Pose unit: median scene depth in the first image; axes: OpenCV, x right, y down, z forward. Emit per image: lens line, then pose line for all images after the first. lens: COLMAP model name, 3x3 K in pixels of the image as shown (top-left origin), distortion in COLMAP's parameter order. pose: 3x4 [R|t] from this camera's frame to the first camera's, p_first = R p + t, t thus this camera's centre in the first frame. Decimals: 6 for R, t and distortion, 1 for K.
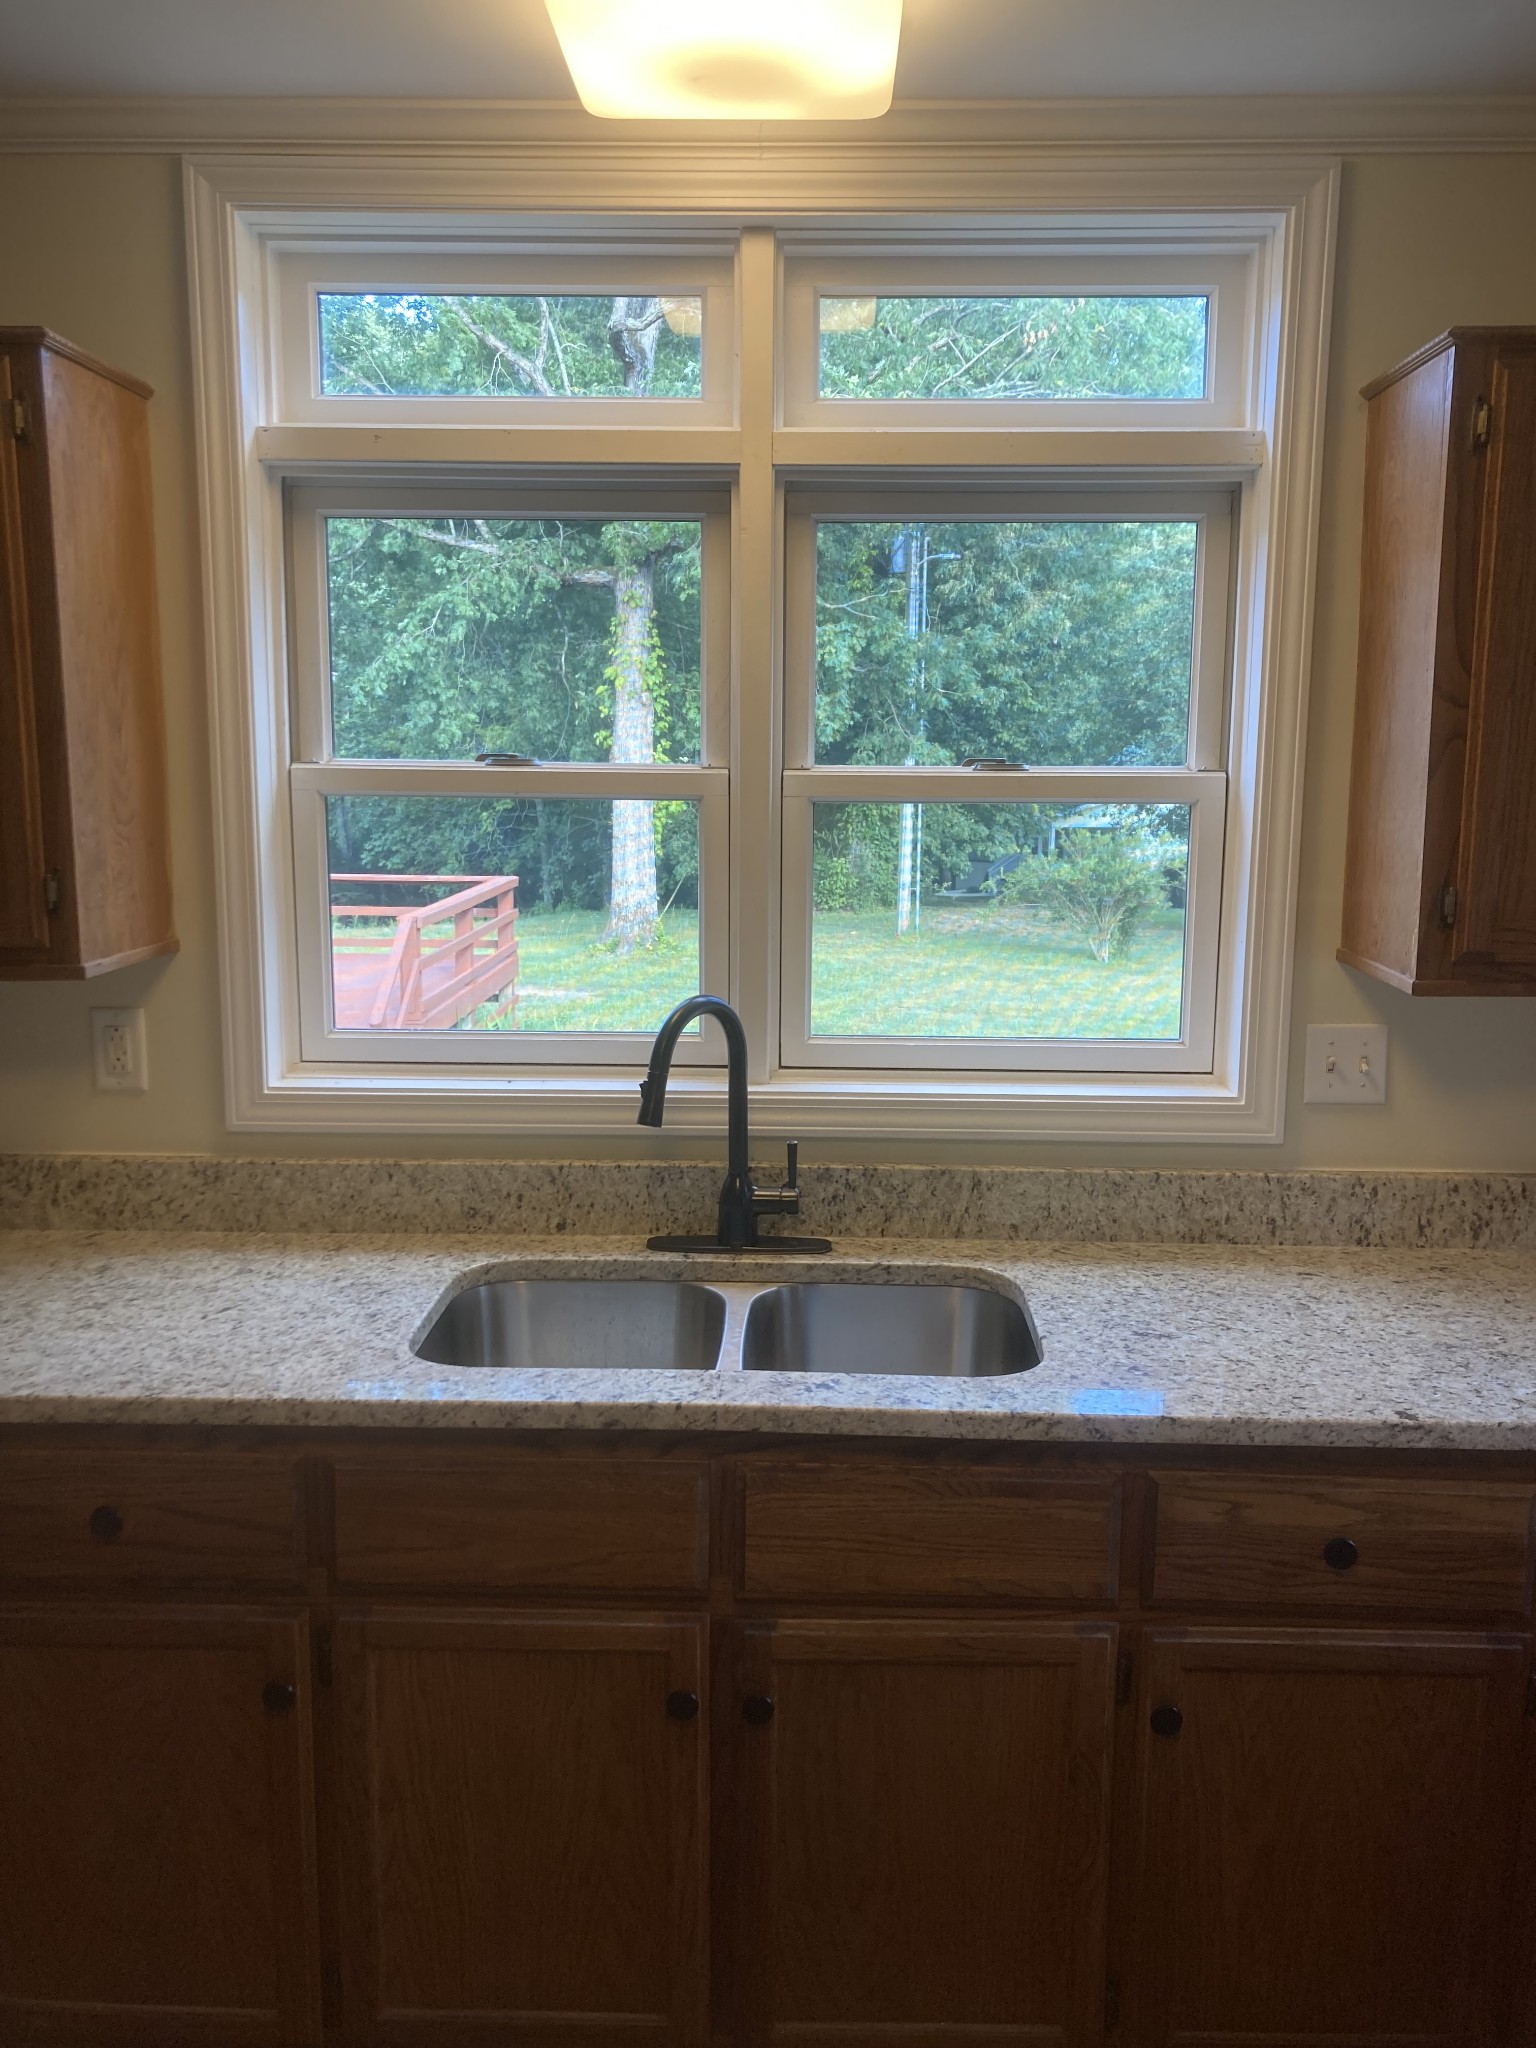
lens RADIAL K [[1679.6, 0, 783.1], [0, 1679.6, 1008.4], [0, 0, 1]] dist [0.049712, -0.057029]
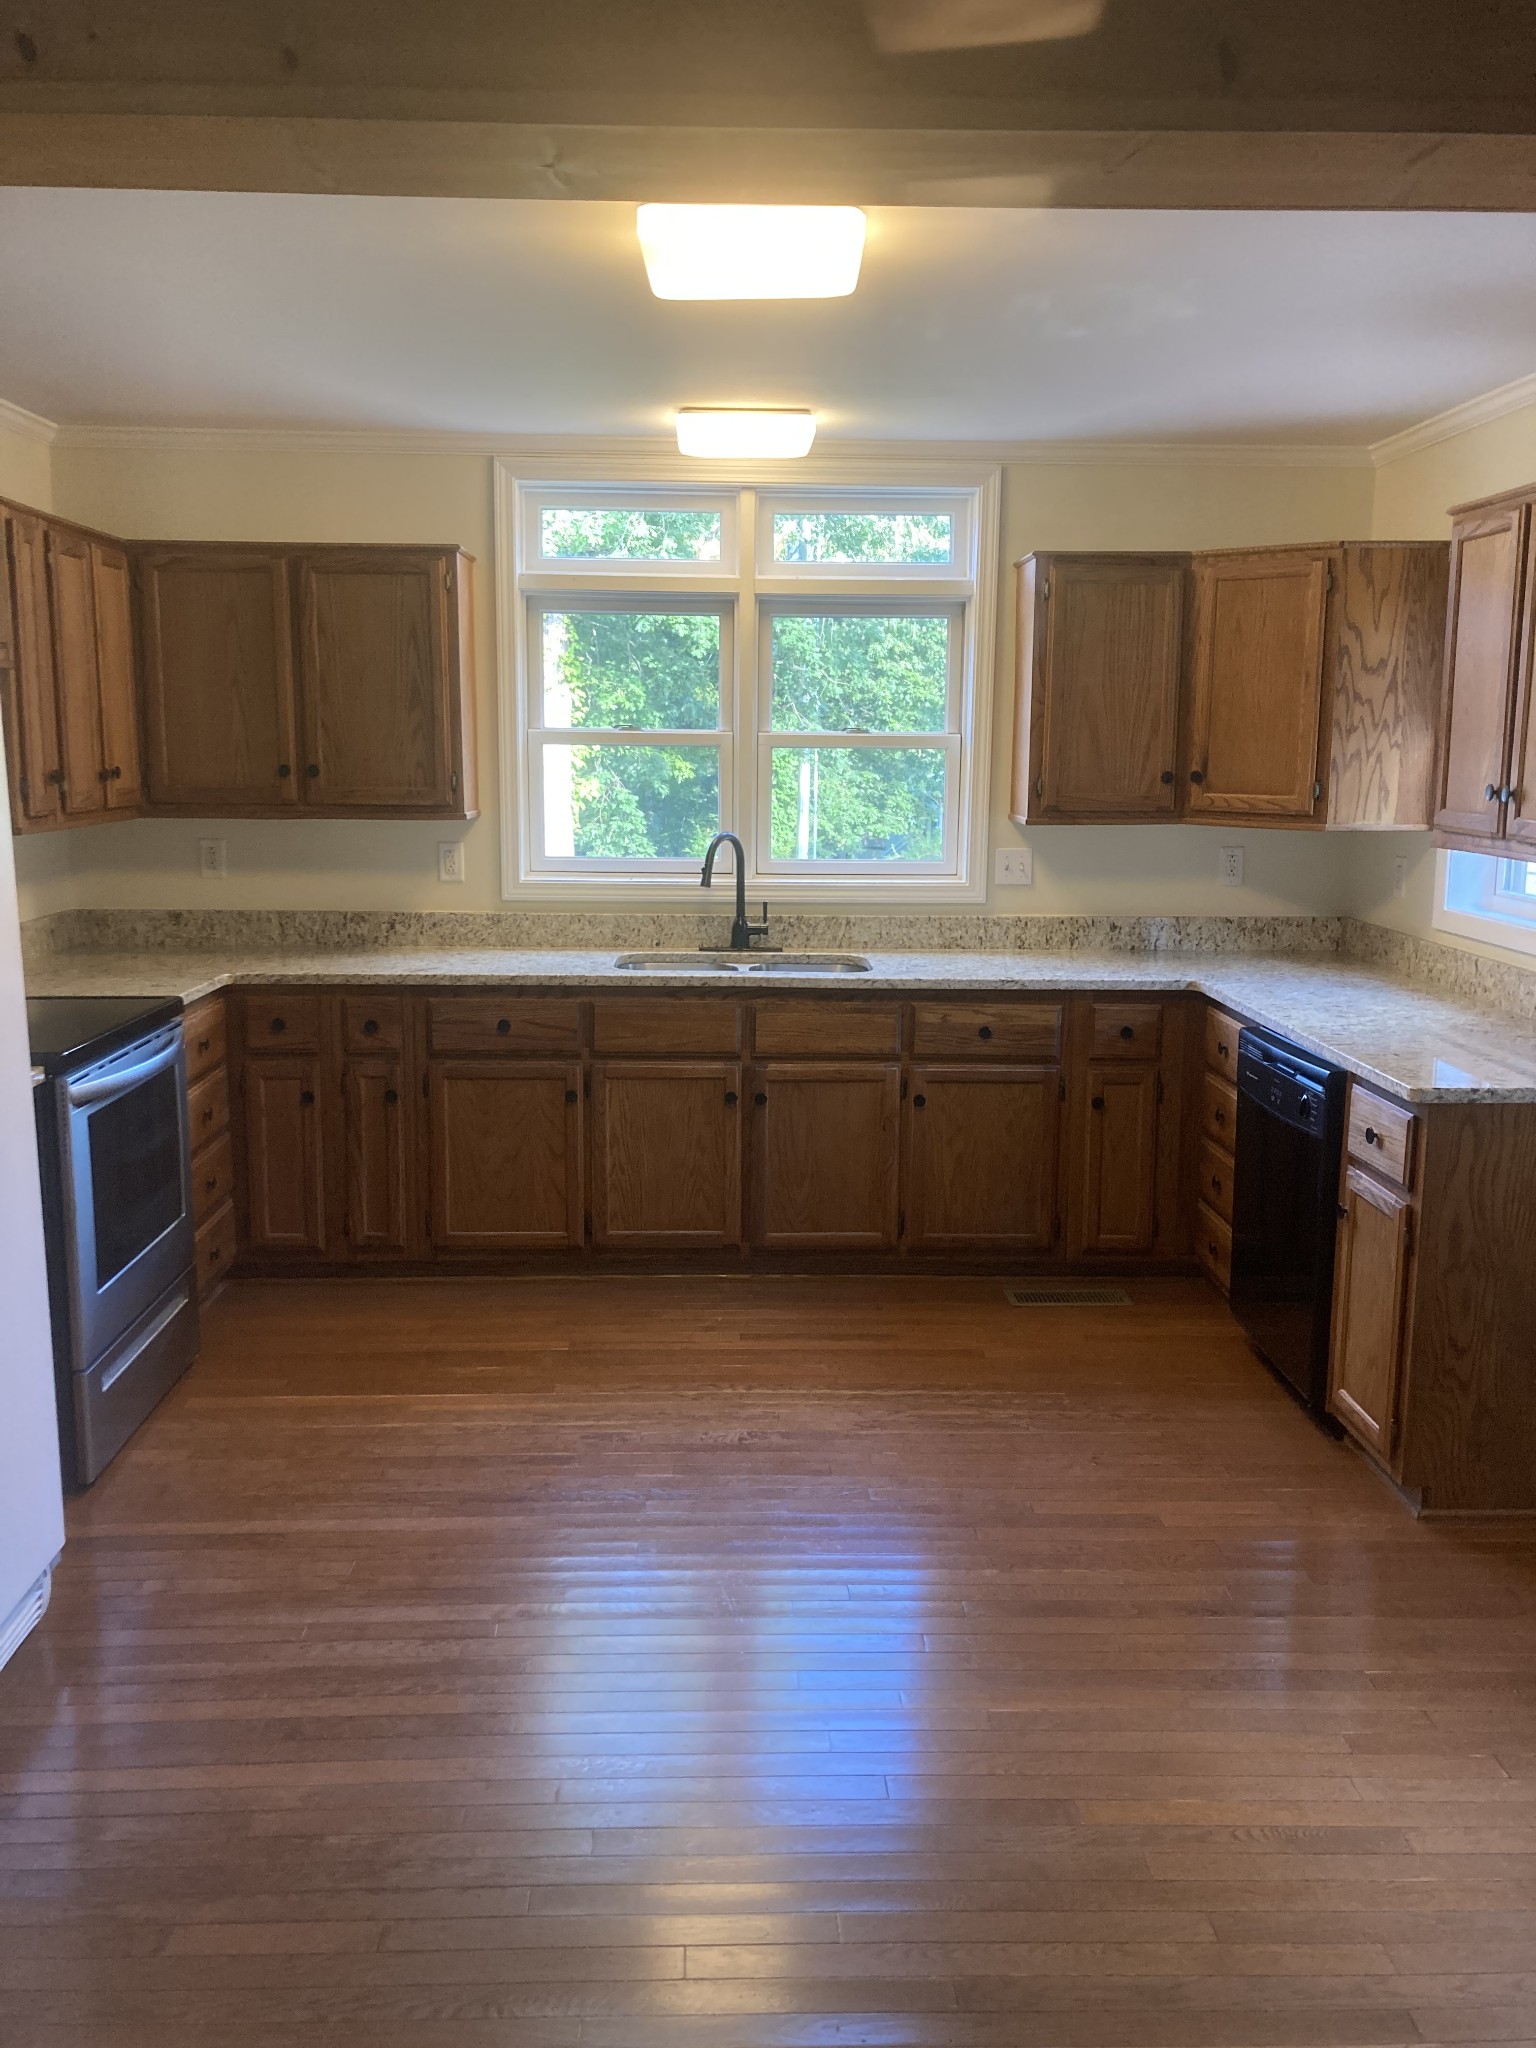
lens RADIAL K [[1679.6, 0, 783.2], [0, 1679.6, 1037.9], [0, 0, 1]] dist [0.049712, -0.057029]
pose [[0.998081, -0.008827, 0.061294, -0.121284], [0.007446, 0.999714, 0.022726, 0.236815], [-0.061477, -0.022226, 0.997861, -1.365541]]
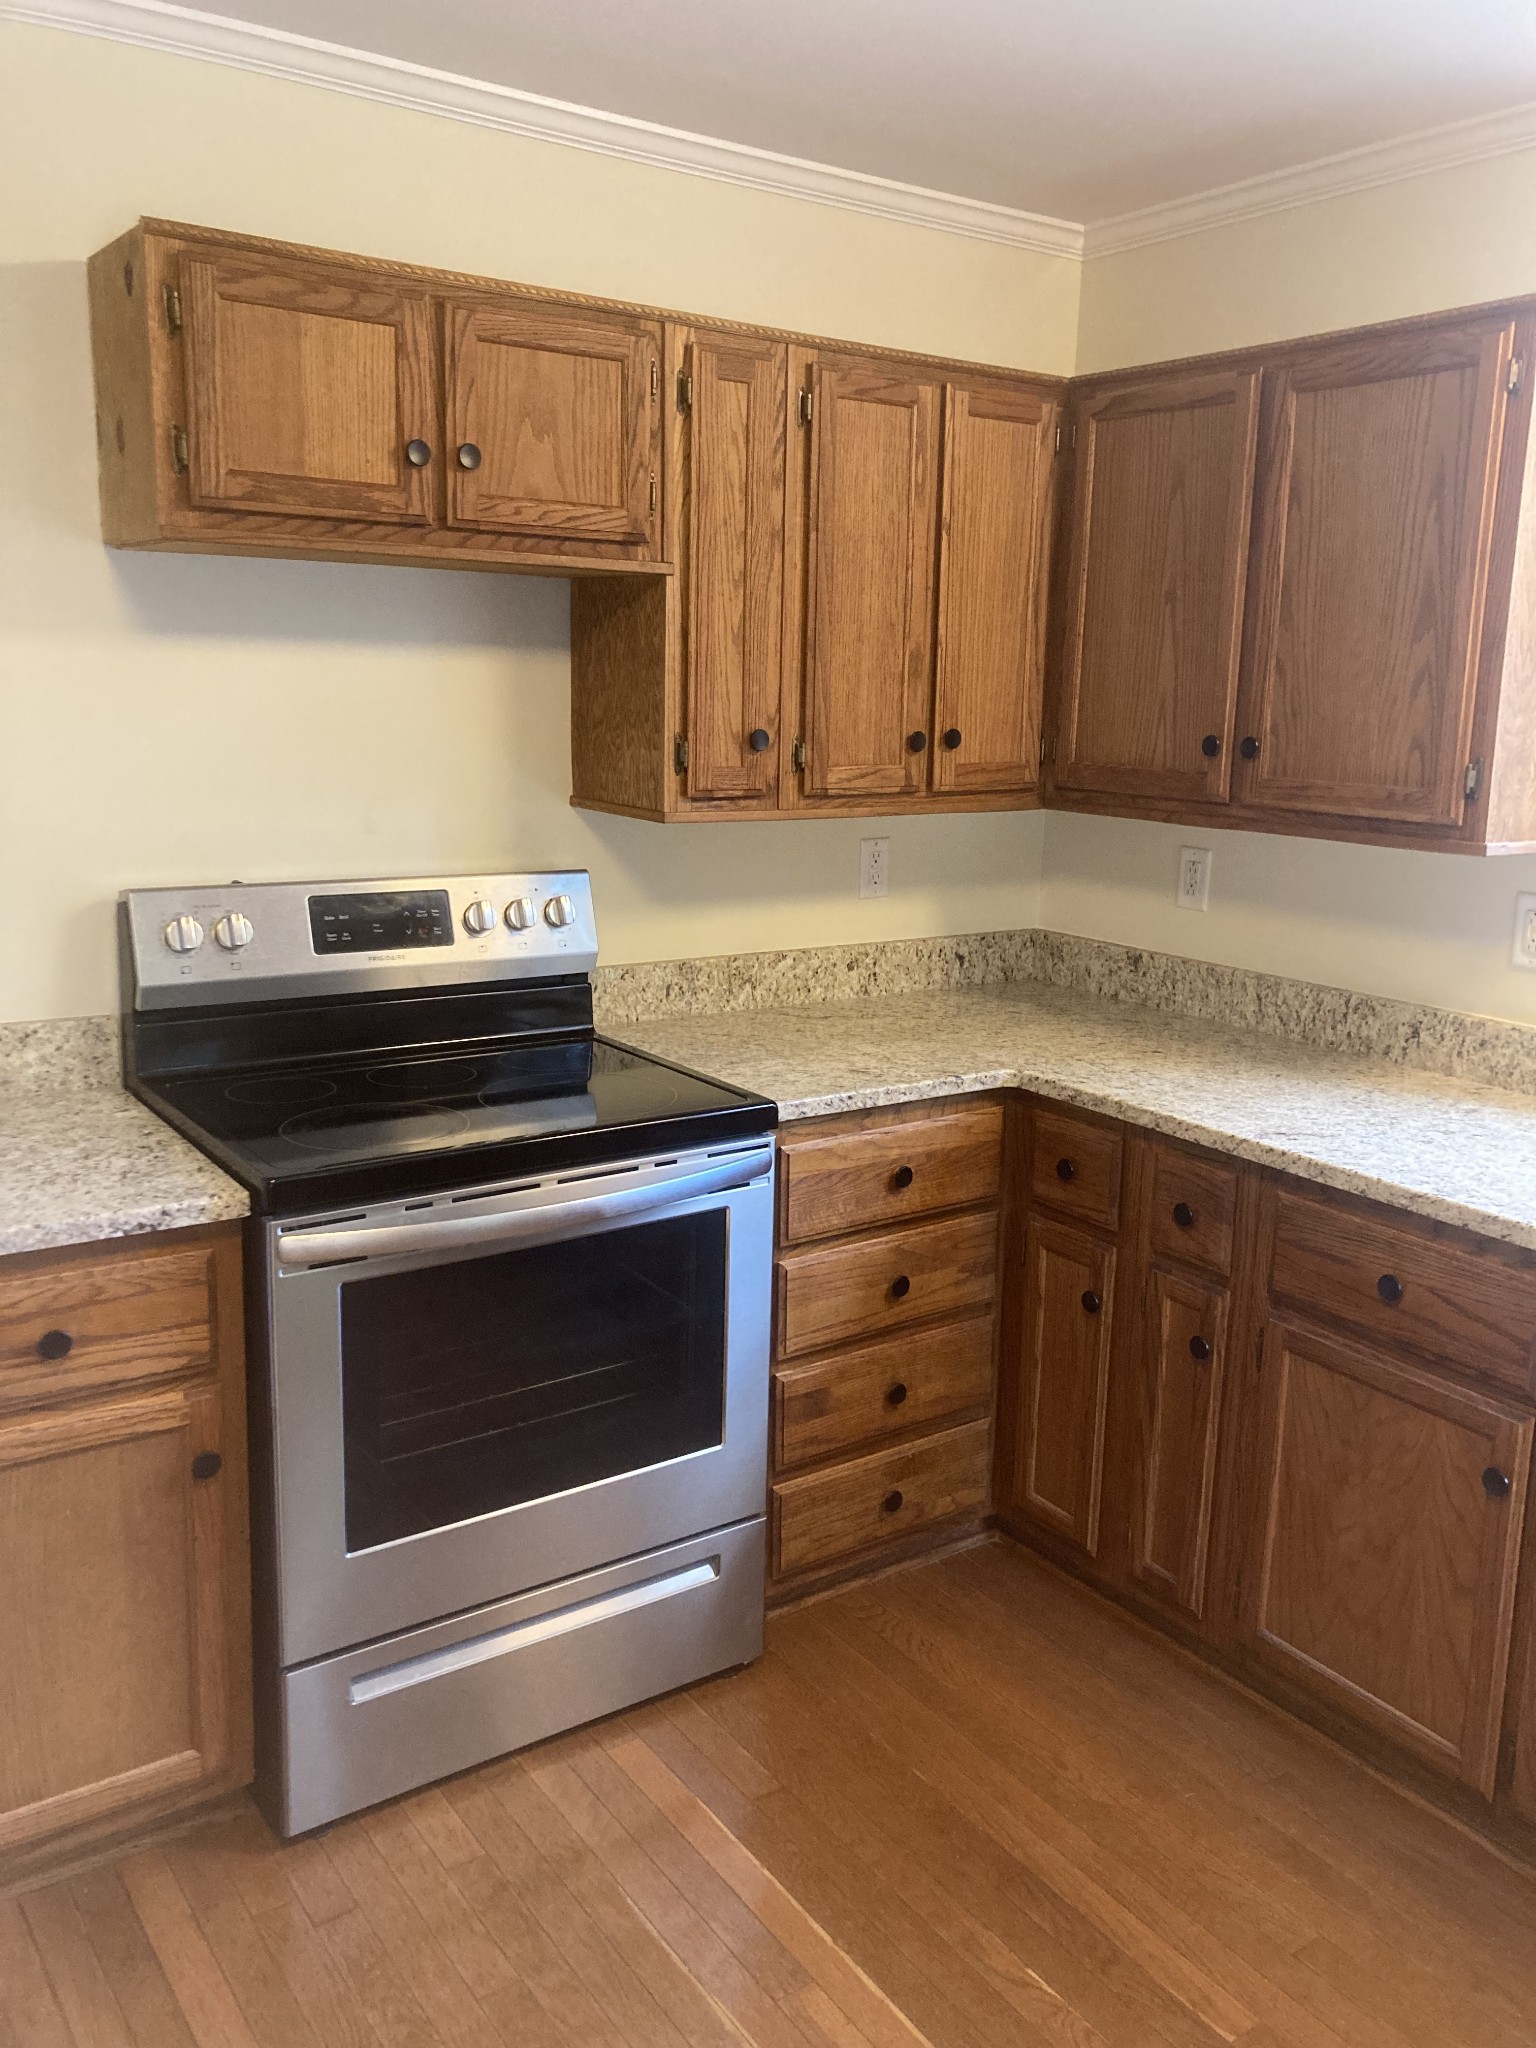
lens RADIAL K [[1679.6, 0, 802.4], [0, 1679.6, 1008.4], [0, 0, 1]] dist [0.049712, -0.057029]
pose [[0.598908, 0.168114, -0.782973, 0.239716], [-0.145584, 0.984281, 0.099978, 0.038399], [0.787473, 0.054111, 0.613969, -0.086228]]
